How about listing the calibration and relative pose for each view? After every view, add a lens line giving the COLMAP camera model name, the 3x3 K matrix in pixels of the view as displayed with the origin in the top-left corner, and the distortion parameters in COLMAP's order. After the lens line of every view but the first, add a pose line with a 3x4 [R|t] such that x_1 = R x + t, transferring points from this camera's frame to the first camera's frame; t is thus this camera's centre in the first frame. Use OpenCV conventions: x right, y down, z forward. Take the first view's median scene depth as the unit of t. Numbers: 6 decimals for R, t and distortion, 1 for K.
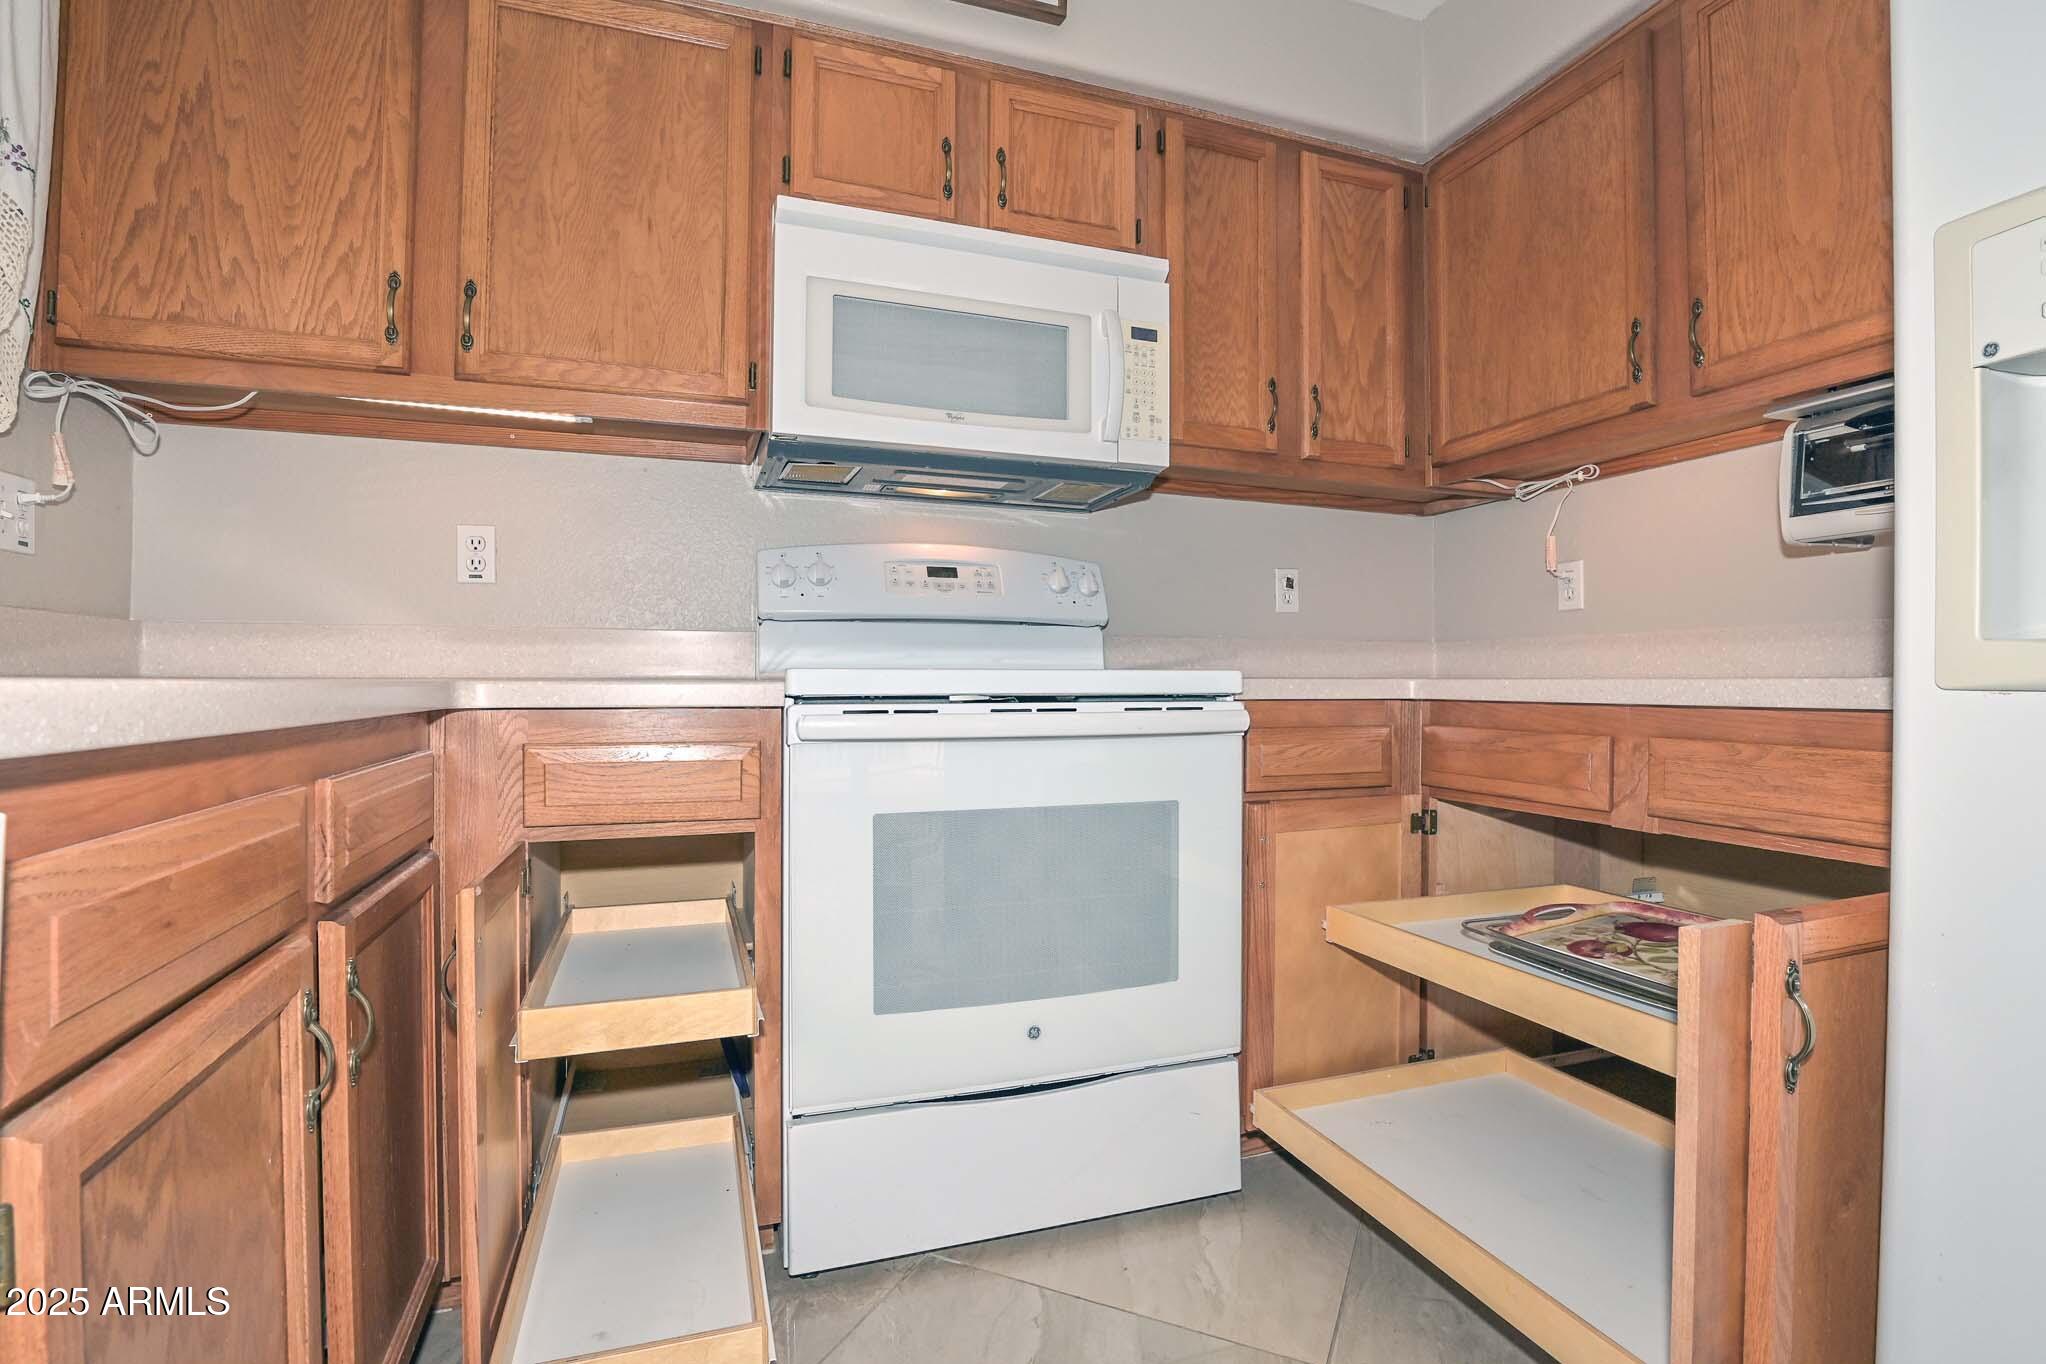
lens RADIAL K [[966.9, 0, 1023.0], [0, 966.9, 682.0], [0, 0, 1]] dist [-0.031298, 0.001353]
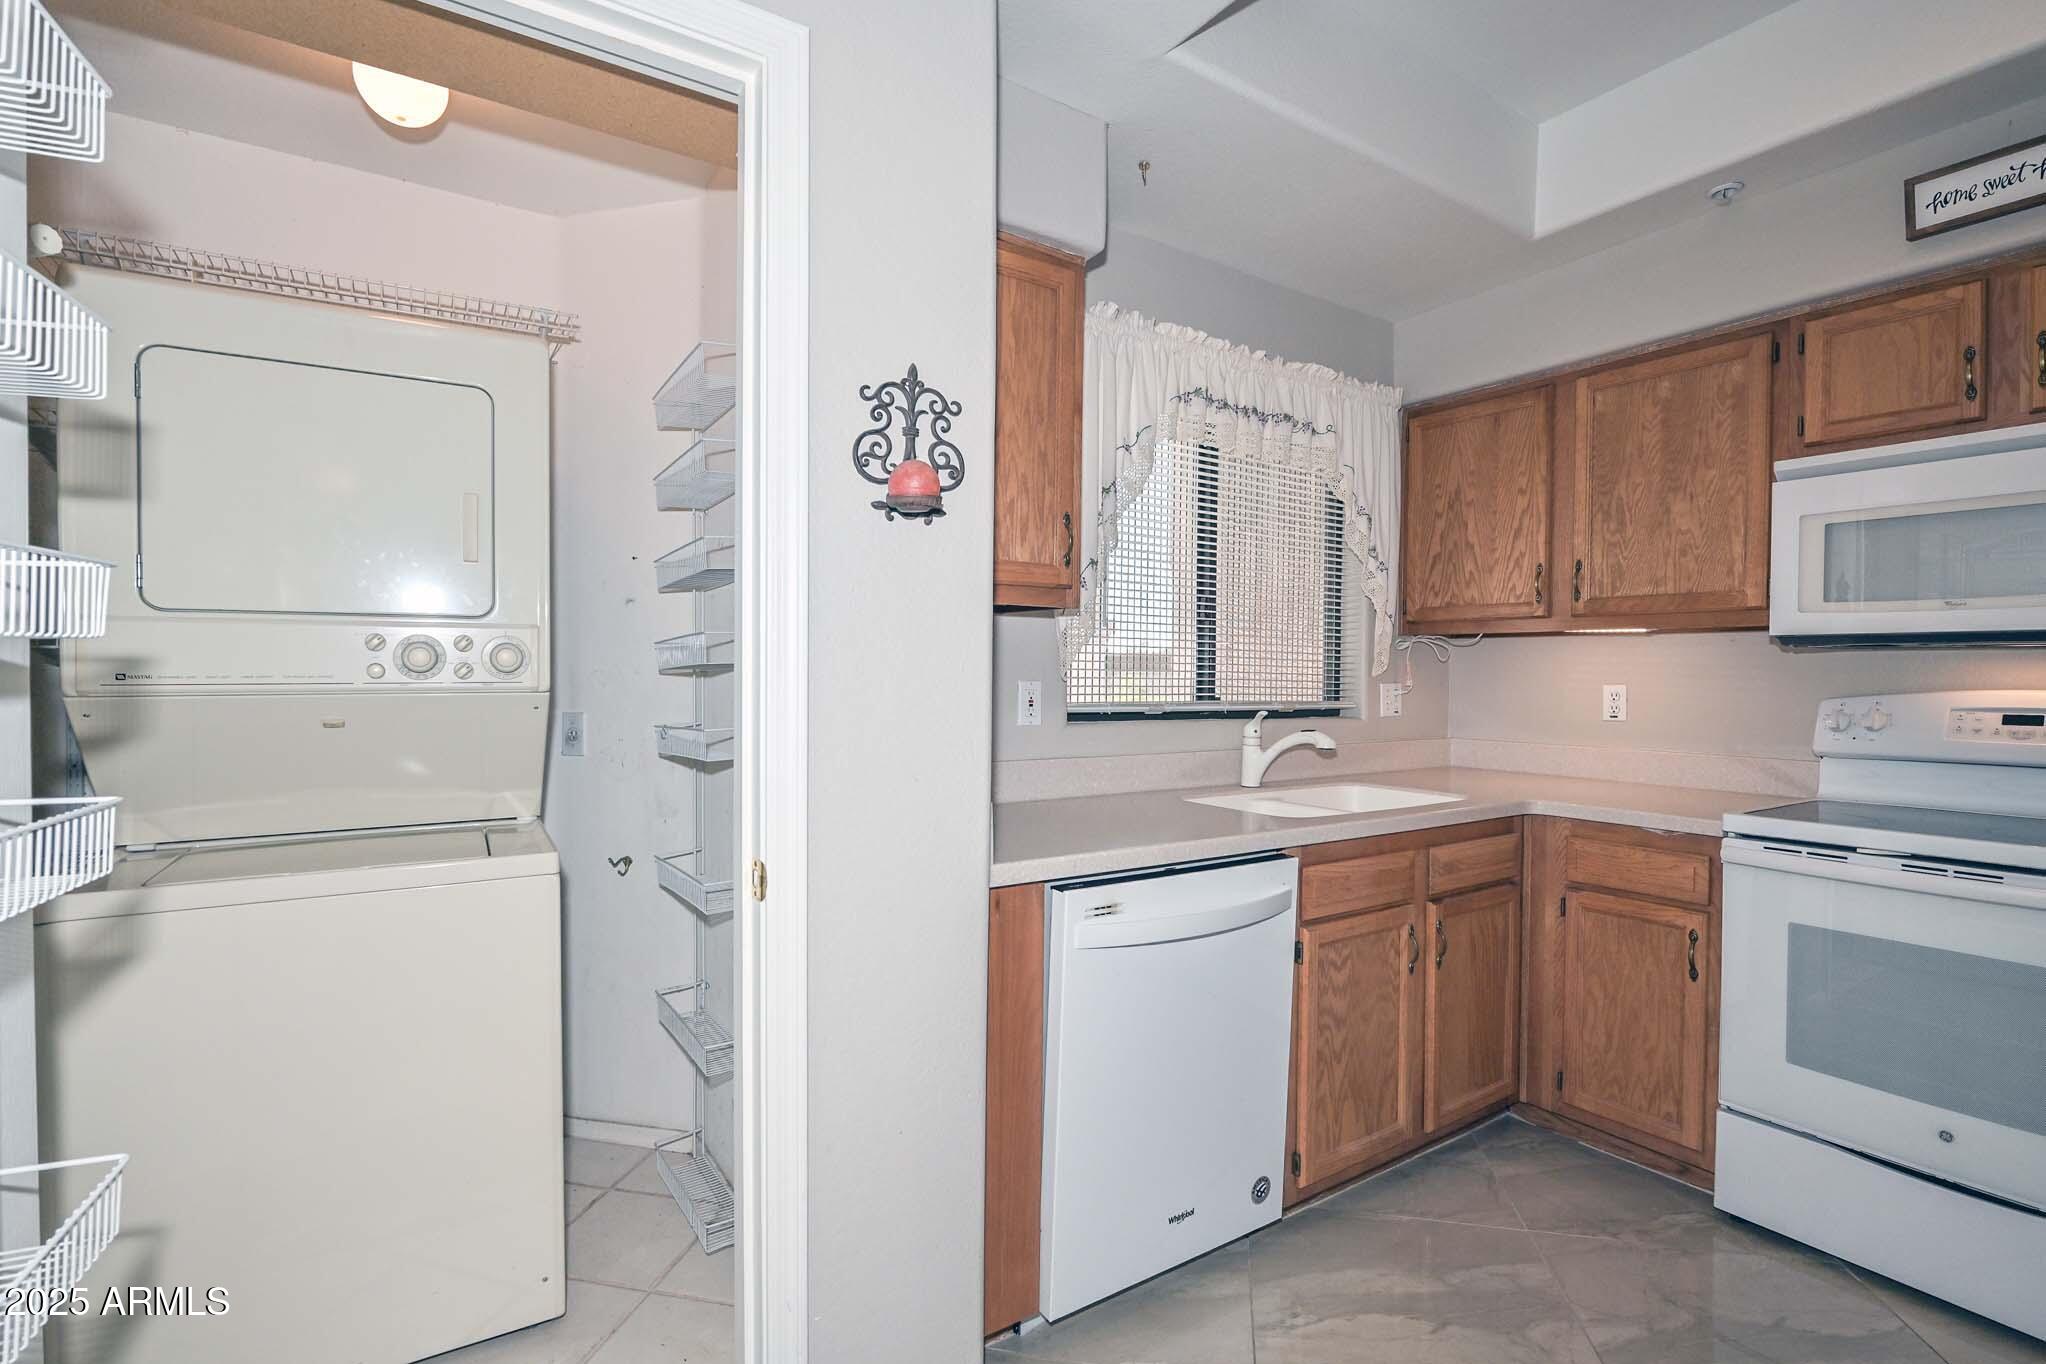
lens RADIAL K [[947.4, 0, 1023.0], [0, 947.4, 682.0], [0, 0, 1]] dist [-0.000366, -0.000232]
pose [[0.243145, 0.008811, -0.969950, 0.781443], [-0.004958, 0.999957, 0.007841, -0.189249], [0.969977, 0.002902, 0.243178, -0.371539]]
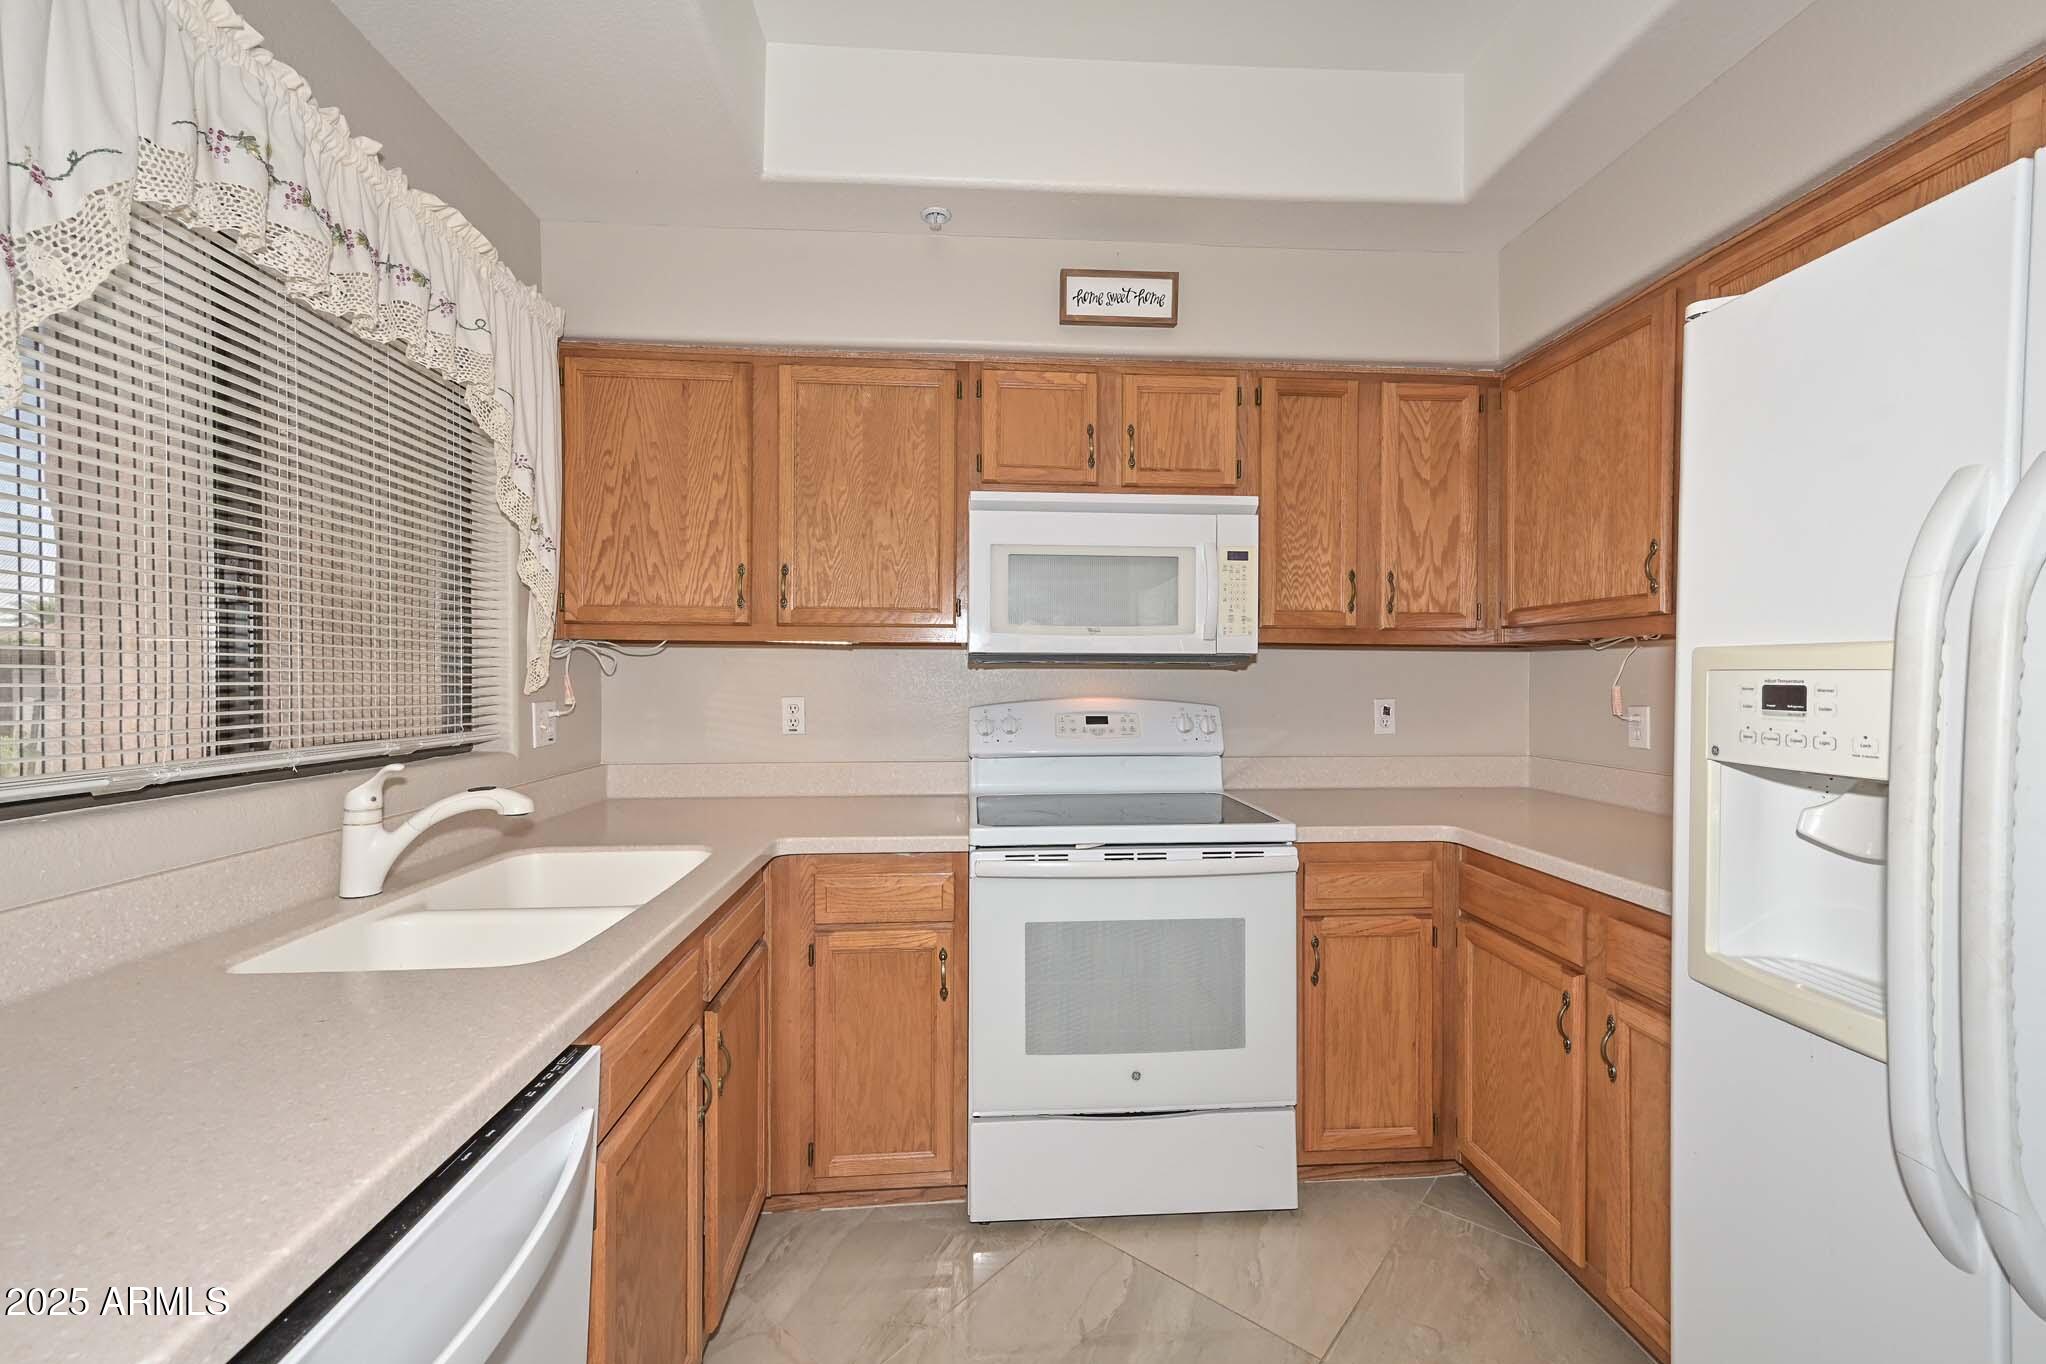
lens RADIAL K [[839.4, 0, 1029.1], [0, 839.4, 683.1], [0, 0, 1]] dist [0.010412, 0.000345]
pose [[0.964886, 0.000685, -0.262667, 0.168018], [0.002443, 0.999930, 0.011583, -0.217187], [0.262657, -0.011818, 0.964817, -0.230857]]
